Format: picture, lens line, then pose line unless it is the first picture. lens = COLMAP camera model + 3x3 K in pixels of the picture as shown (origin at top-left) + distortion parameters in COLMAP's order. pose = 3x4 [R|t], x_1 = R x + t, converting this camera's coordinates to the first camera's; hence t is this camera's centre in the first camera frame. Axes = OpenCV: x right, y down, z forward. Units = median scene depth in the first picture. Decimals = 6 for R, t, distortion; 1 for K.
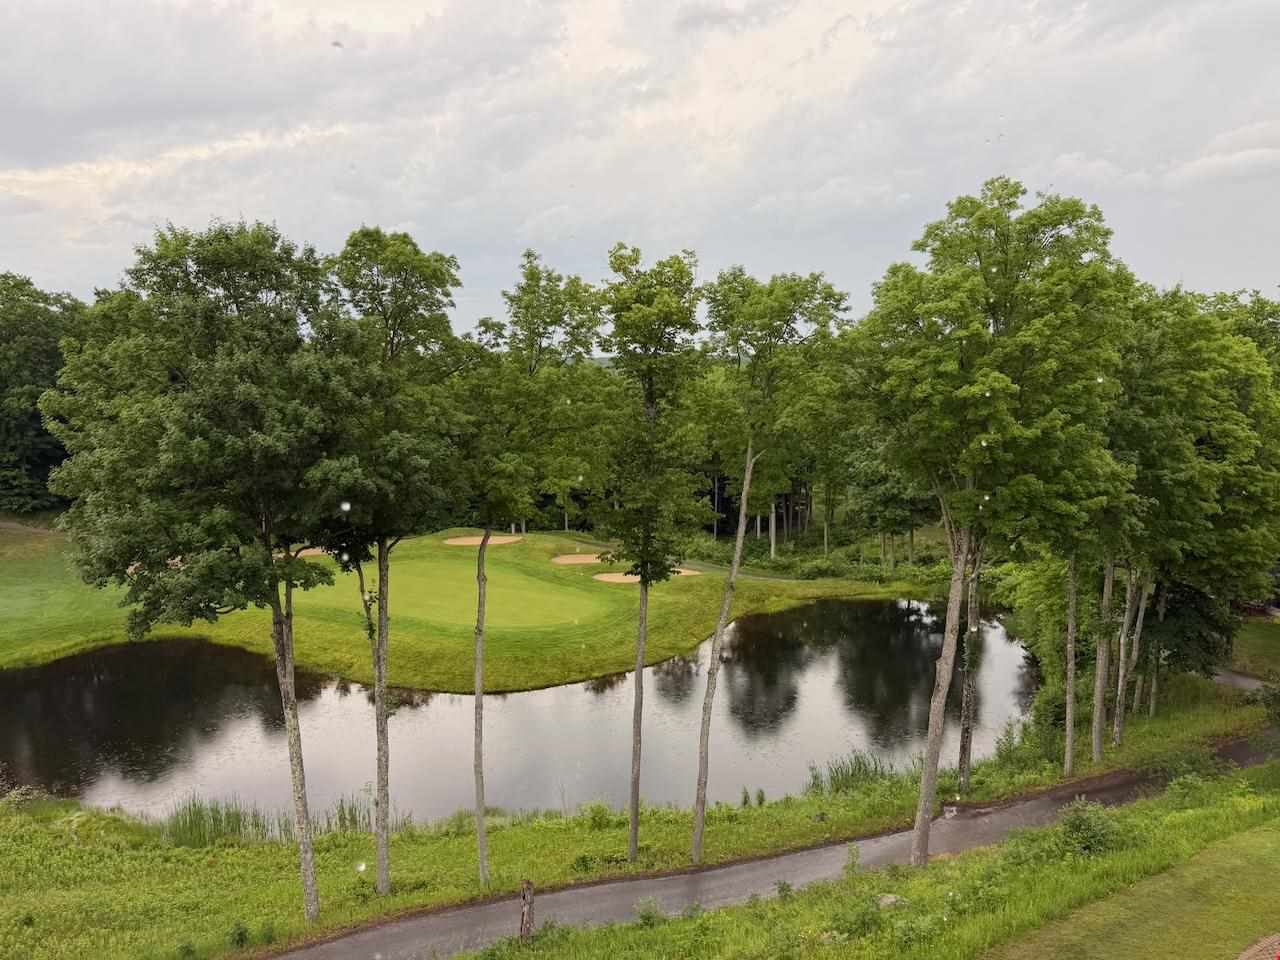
lens RADIAL K [[895.0, 0, 639.7], [0, 895.0, 475.6], [0, 0, 1]] dist [0.002628, 0.000632]
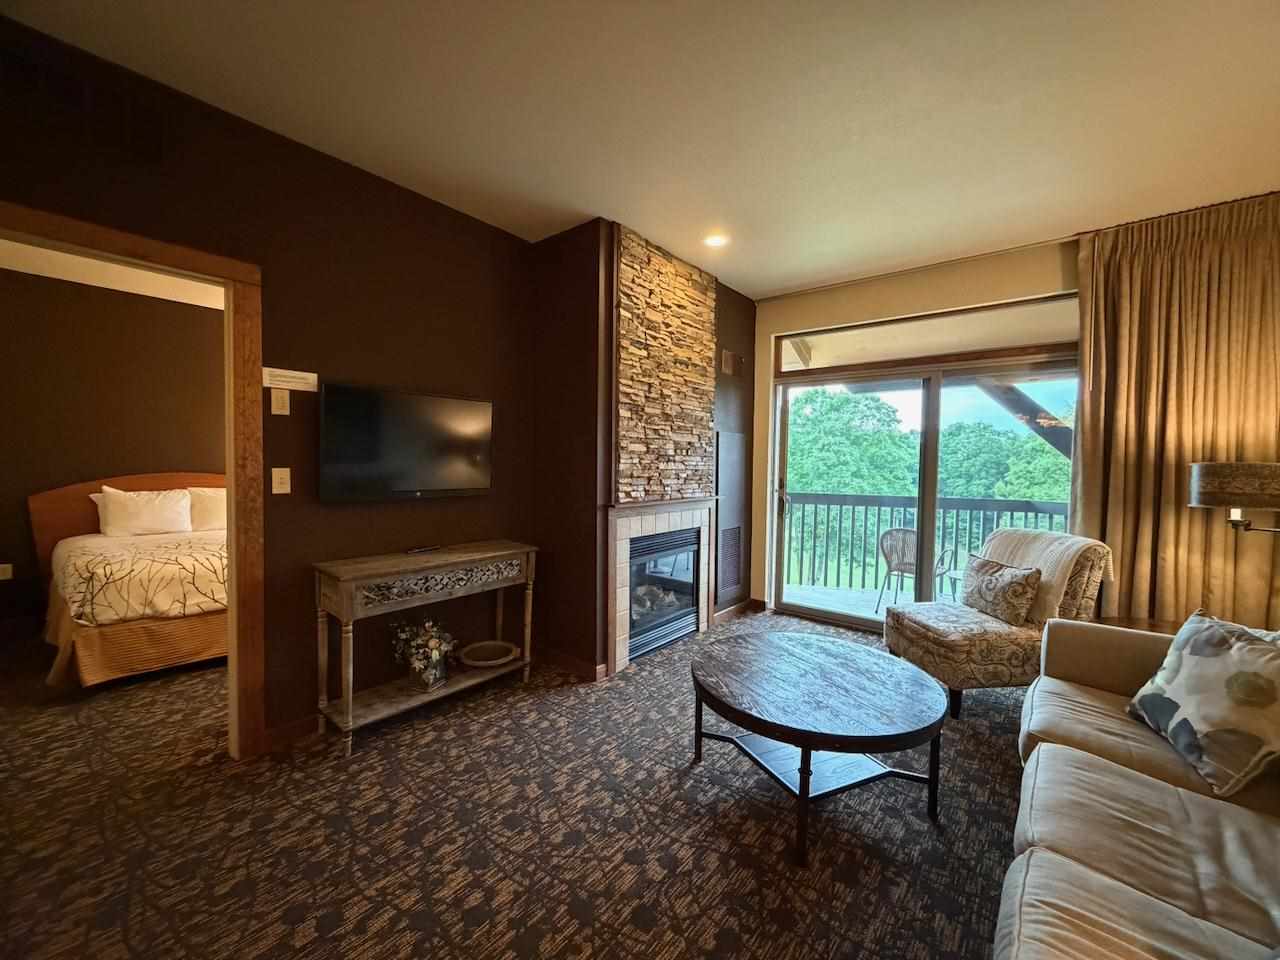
lens RADIAL K [[510.4, 0, 636.3], [0, 510.4, 479.6], [0, 0, 1]] dist [0.000713, -0.000904]
pose [[0.370477, 0.032078, -0.928288, 0.165102], [-0.125707, 0.991940, -0.015891, 0.028075], [0.920296, 0.122580, 0.371523, -0.279390]]
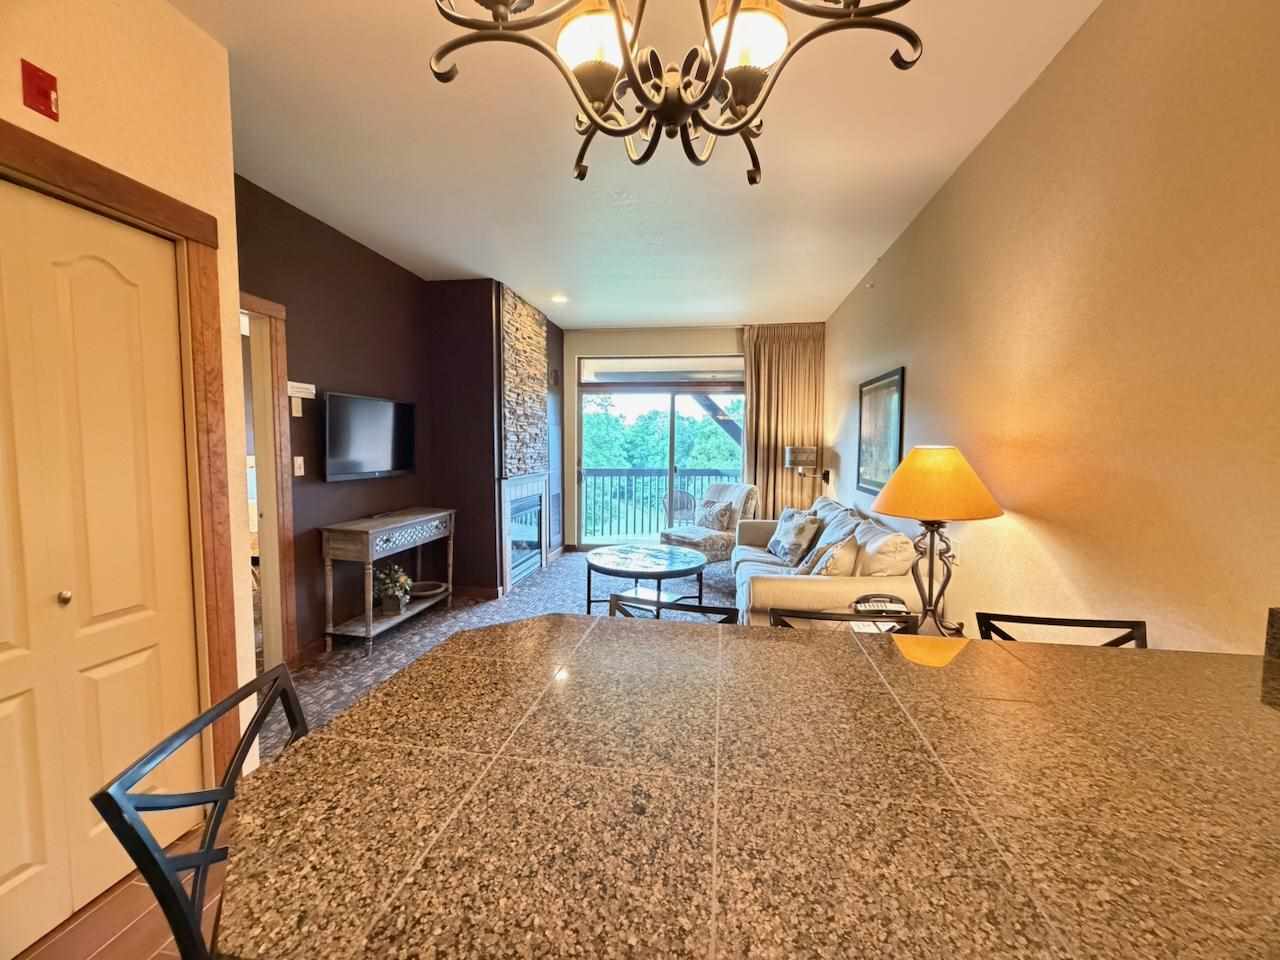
lens RADIAL K [[510.4, 0, 643.5], [0, 510.4, 480.0], [0, 0, 1]] dist [0.000713, -0.000904]
pose [[0.794496, 0.042422, -0.605786, 0.206282], [-0.078454, 0.996367, -0.033119, 0.037995], [0.602180, 0.073839, 0.794938, -0.373218]]
